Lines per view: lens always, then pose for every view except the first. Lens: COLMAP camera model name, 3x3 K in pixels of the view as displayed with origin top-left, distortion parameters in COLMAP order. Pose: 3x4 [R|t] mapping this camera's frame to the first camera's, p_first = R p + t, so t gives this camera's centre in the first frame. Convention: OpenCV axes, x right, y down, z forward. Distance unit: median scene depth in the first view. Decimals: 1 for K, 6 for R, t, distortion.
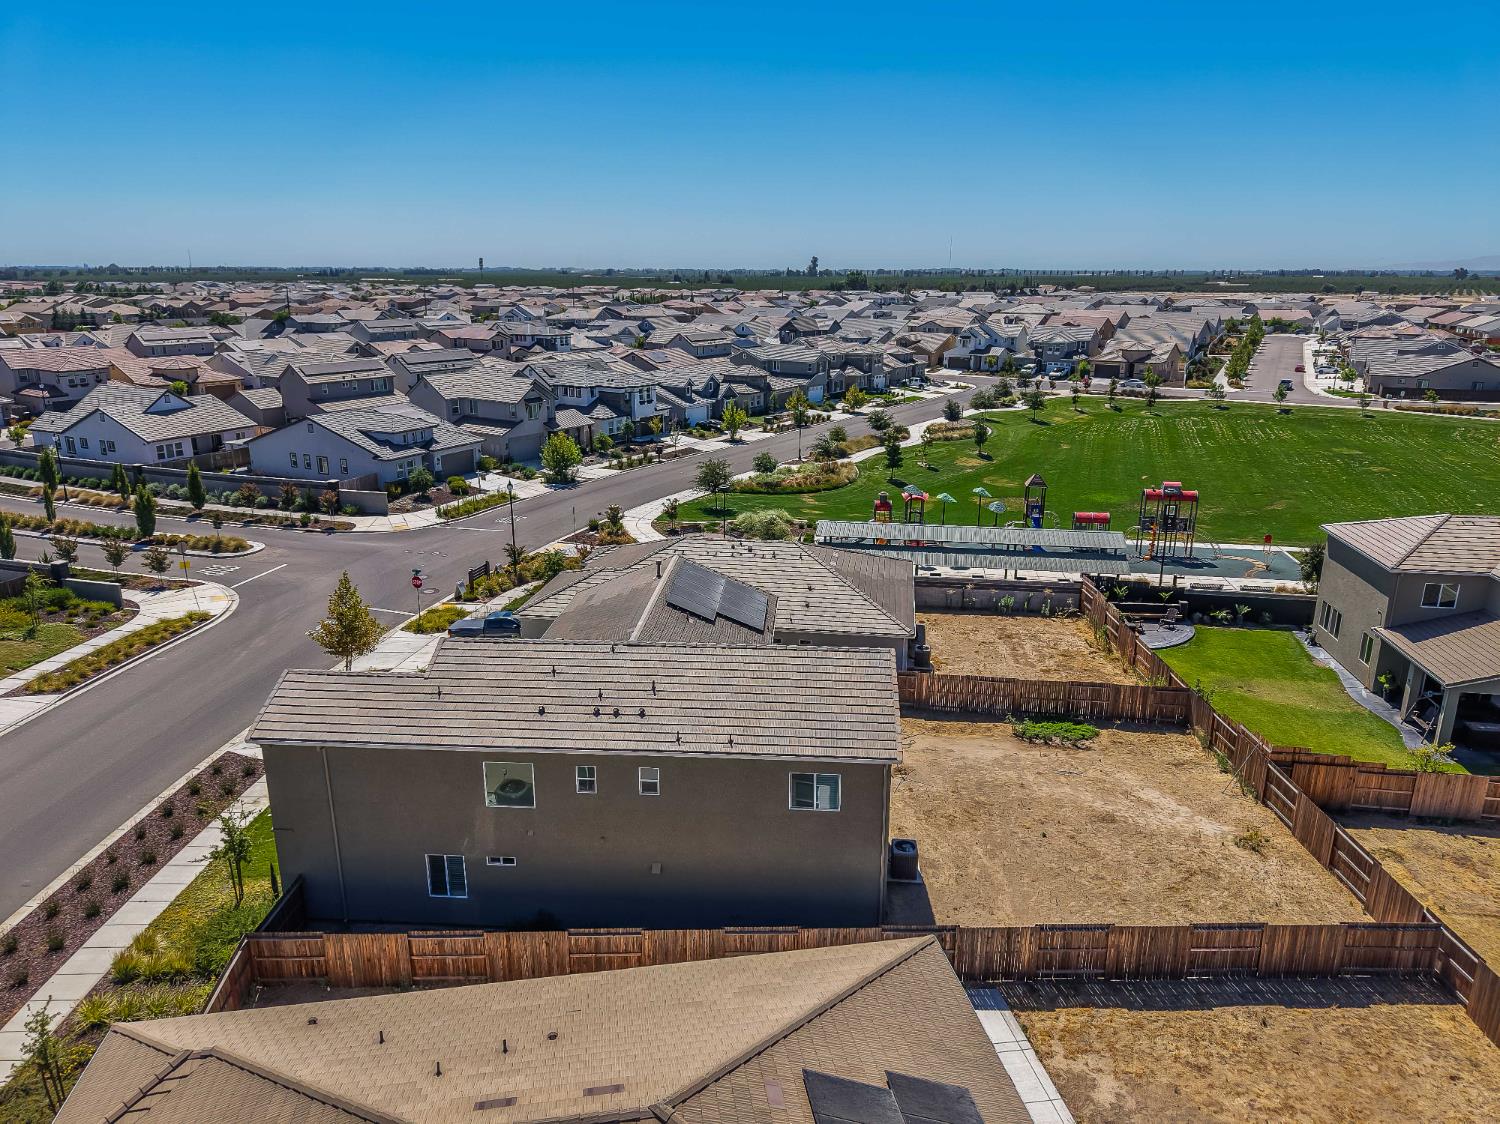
lens RADIAL K [[1007.9, 0, 750.0], [0, 1007.9, 562.0], [0, 0, 1]] dist [0.000541, -0.003322]
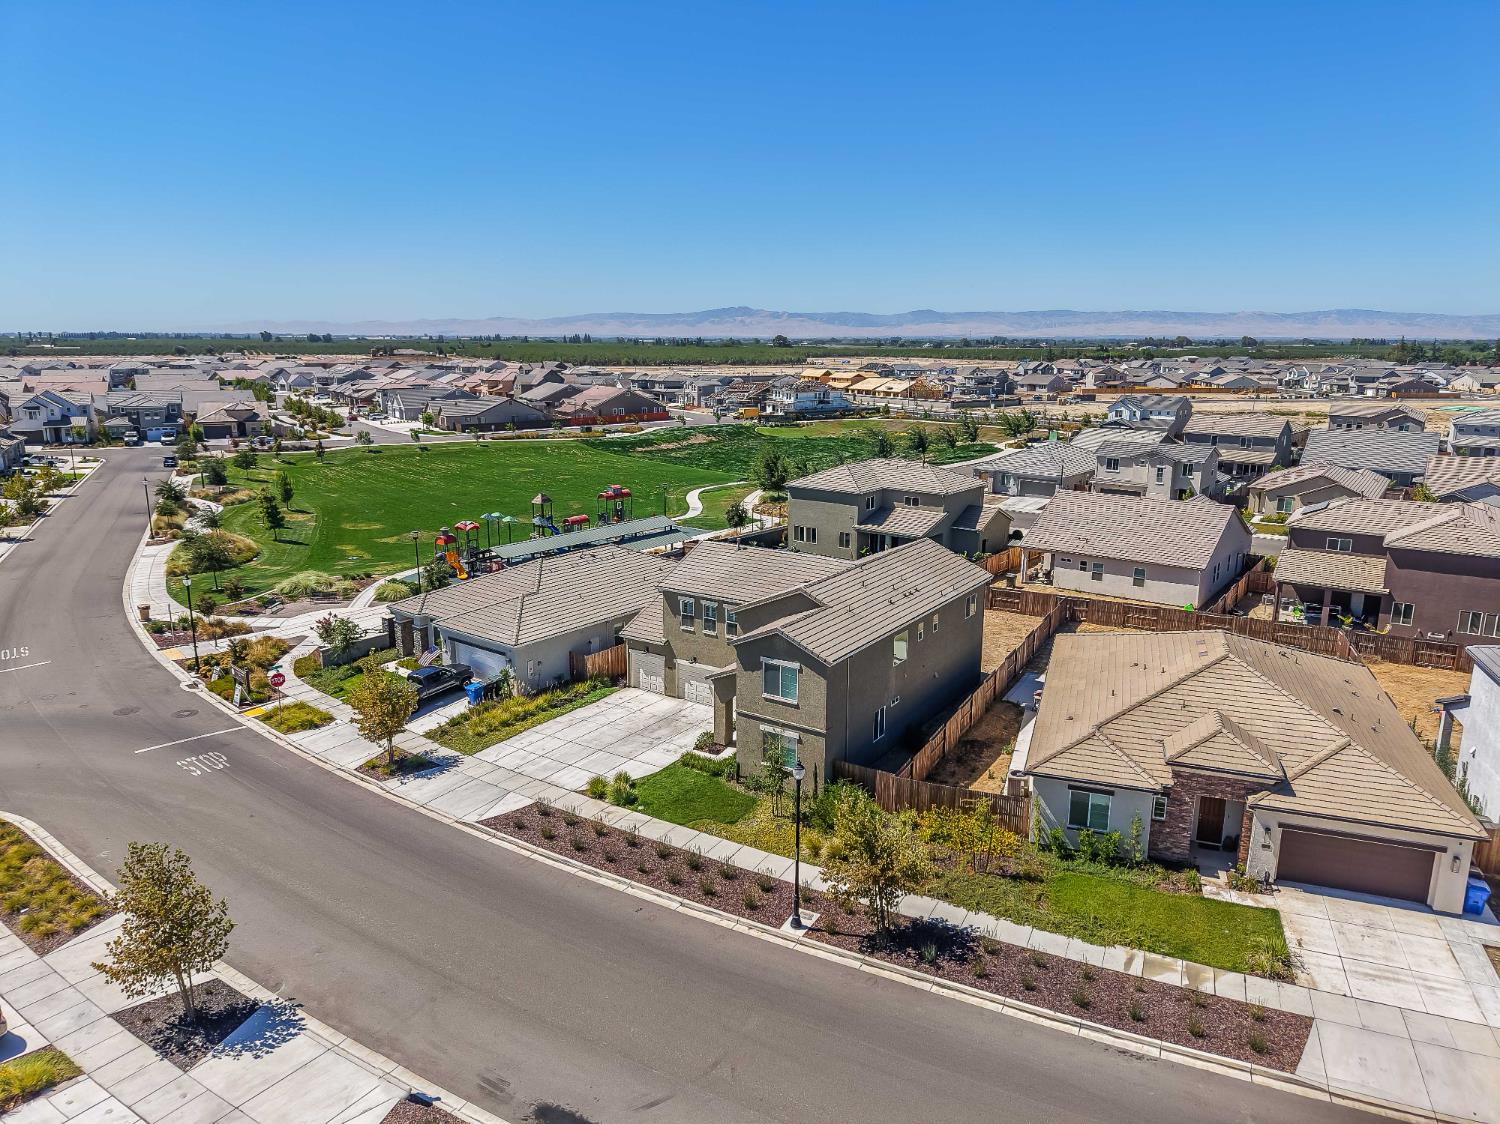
lens RADIAL K [[979.9, 0, 750.0], [0, 979.9, 562.0], [0, 0, 1]] dist [0.019899, -0.012878]
pose [[0.484899, -0.193596, 0.852874, -1.013187], [0.238660, 0.967470, 0.083920, -0.066256], [-0.841377, 0.162854, 0.515329, 0.215267]]
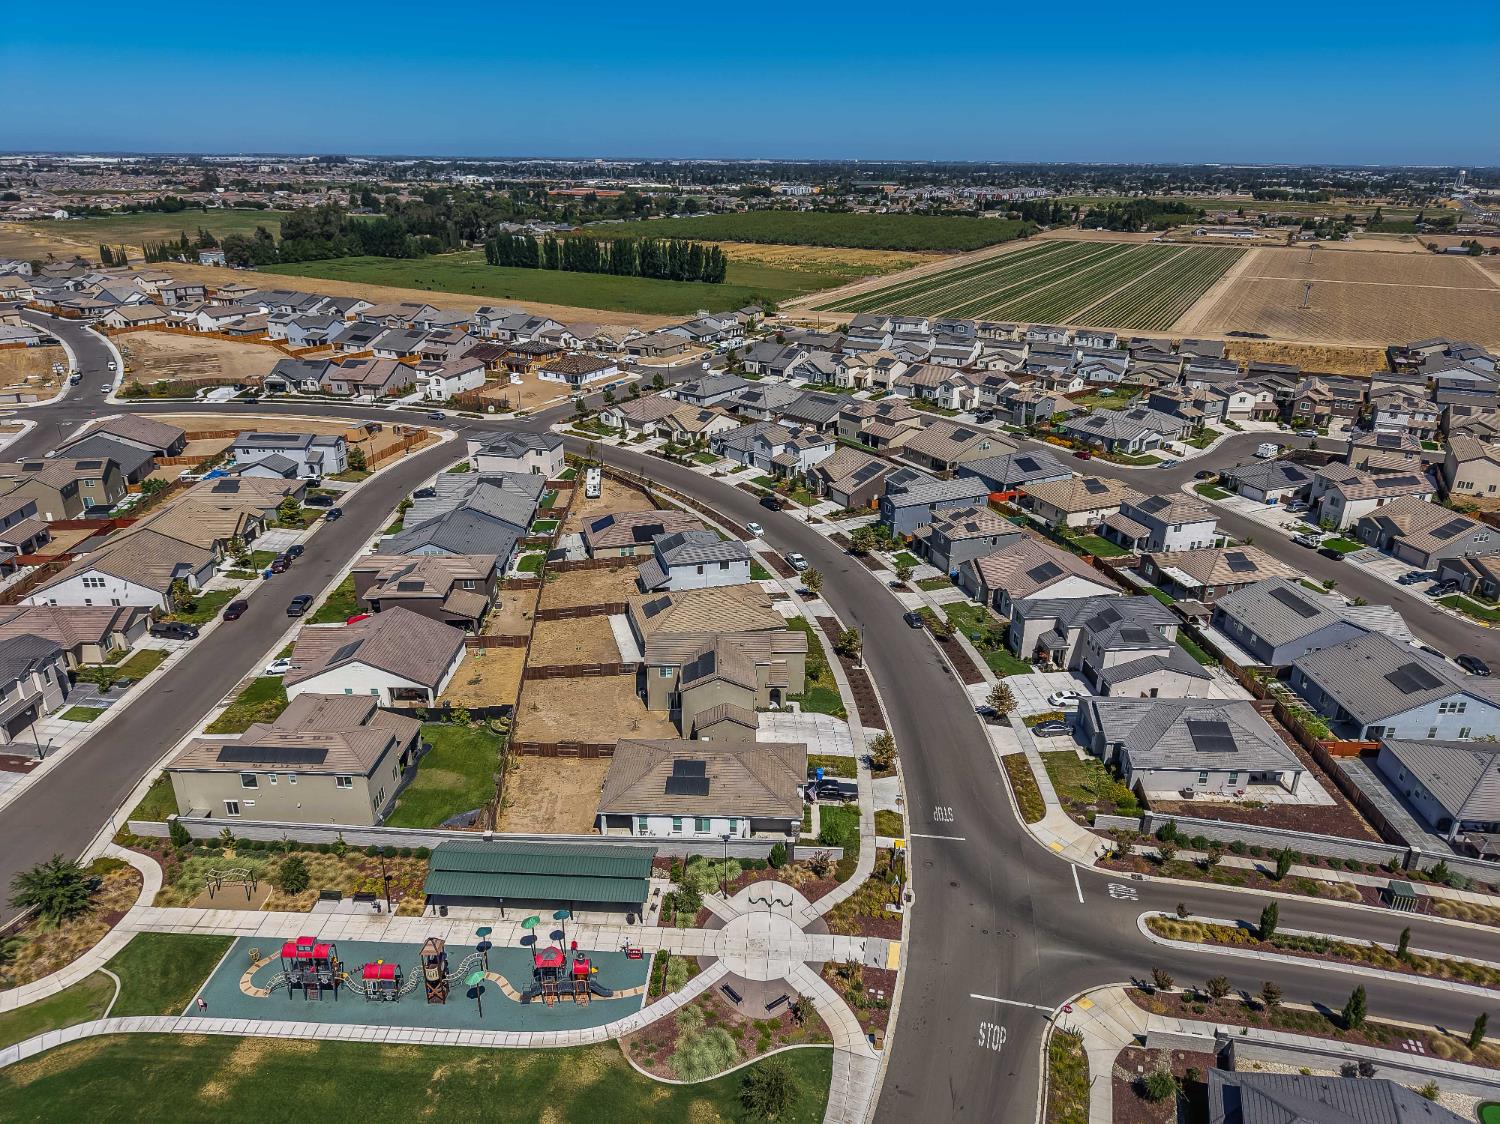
lens RADIAL K [[979.9, 0, 750.0], [0, 979.9, 562.0], [0, 0, 1]] dist [0.019899, -0.012878]
pose [[-0.993248, 0.027444, -0.112718, 0.105322], [-0.047394, 0.790843, 0.610181, -1.518115], [0.105888, 0.611403, -0.784203, 2.391059]]
